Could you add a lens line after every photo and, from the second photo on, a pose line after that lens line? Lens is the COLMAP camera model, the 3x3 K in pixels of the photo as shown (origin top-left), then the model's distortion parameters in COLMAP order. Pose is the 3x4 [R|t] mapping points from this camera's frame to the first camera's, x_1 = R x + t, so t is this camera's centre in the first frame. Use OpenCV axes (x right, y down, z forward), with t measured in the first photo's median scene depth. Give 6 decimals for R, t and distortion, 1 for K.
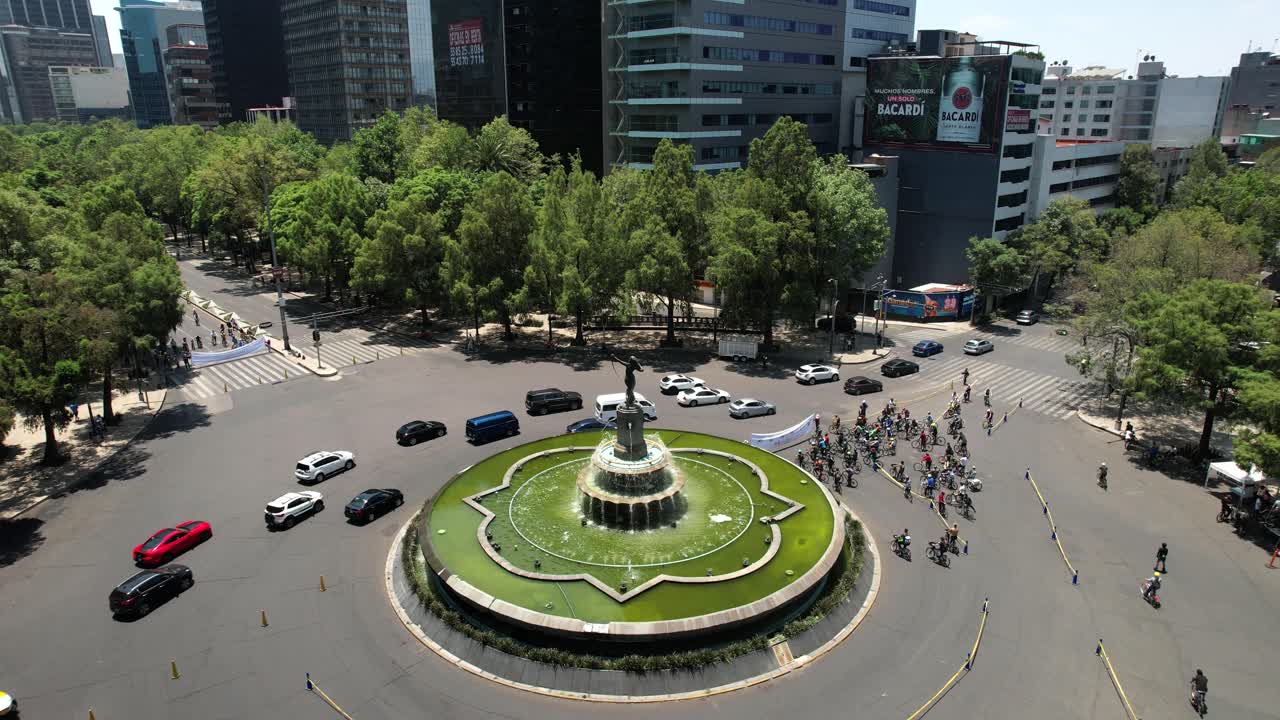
lens RADIAL K [[808.6, 0, 643.5], [0, 808.6, 356.3], [0, 0, 1]] dist [-0.076853, 0.066713]
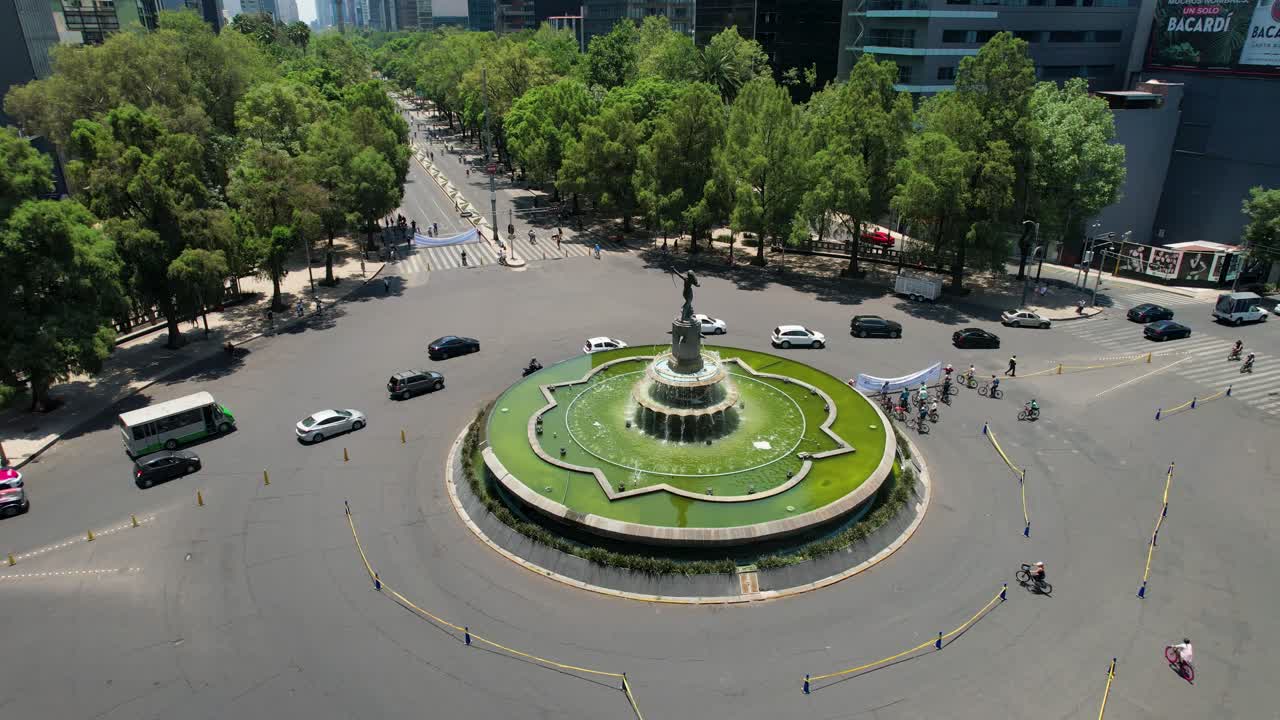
lens RADIAL K [[808.6, 0, 643.5], [0, 808.6, 356.3], [0, 0, 1]] dist [-0.076853, 0.066713]
pose [[0.929964, 0.146985, -0.336990, 0.150361], [-0.113805, 0.986673, 0.116300, -0.002308], [0.349593, -0.069804, 0.934298, 0.020066]]
